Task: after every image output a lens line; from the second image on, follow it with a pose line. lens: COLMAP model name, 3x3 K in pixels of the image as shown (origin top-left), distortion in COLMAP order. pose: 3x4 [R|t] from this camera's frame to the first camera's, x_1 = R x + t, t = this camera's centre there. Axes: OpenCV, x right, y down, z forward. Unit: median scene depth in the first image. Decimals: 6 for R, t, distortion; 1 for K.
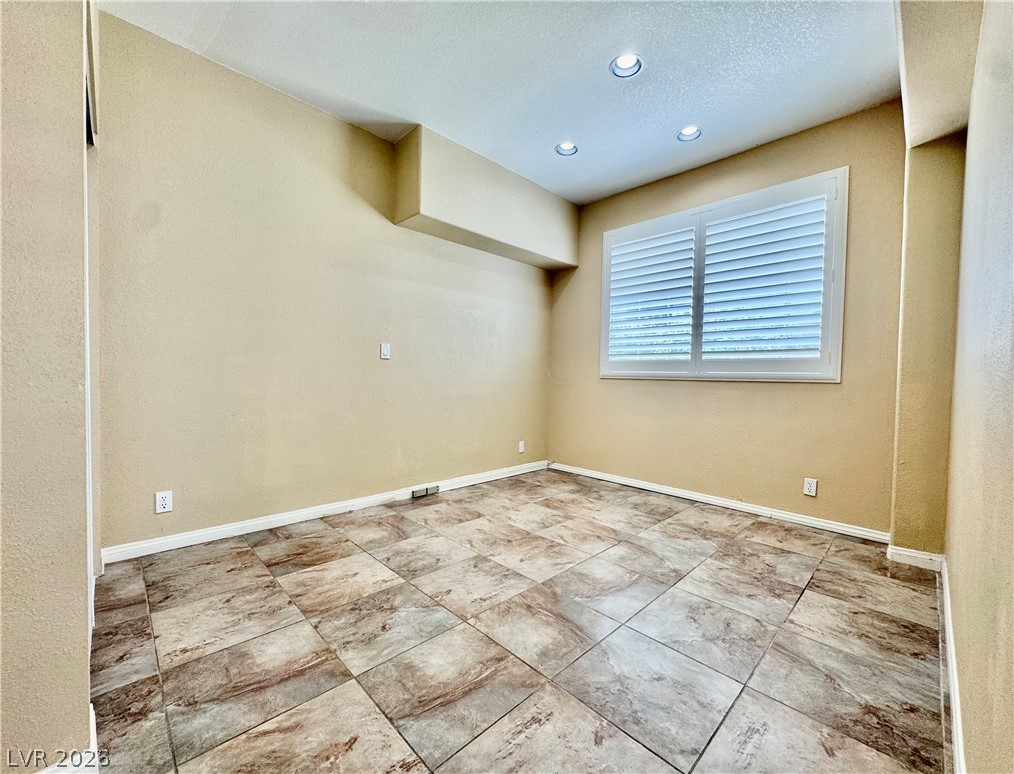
lens RADIAL K [[429.7, 0, 508.2], [0, 429.7, 388.2], [0, 0, 1]] dist [-0.002745, -0.000007]
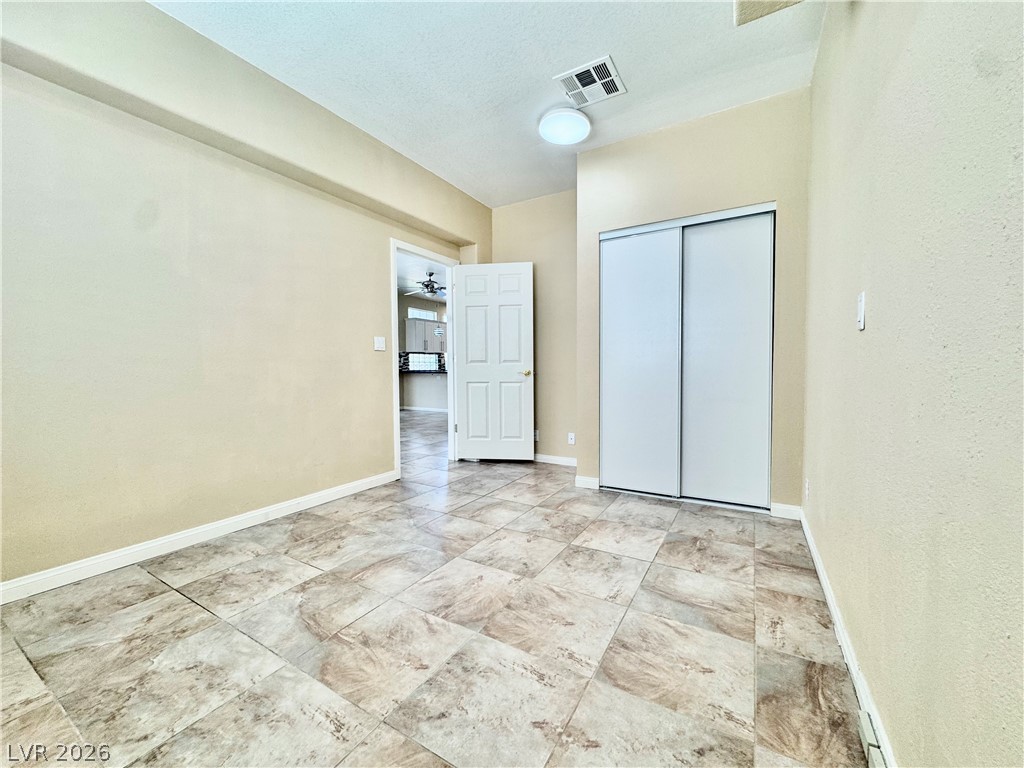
lens RADIAL K [[409.2, 0, 516.3], [0, 409.2, 384.9], [0, 0, 1]] dist [-0.019138, 0.005035]
pose [[-0.961718, -0.005727, -0.273982, 0.203223], [-0.023730, 0.997767, 0.062440, -0.048196], [0.273012, 0.066551, -0.959706, 1.895027]]
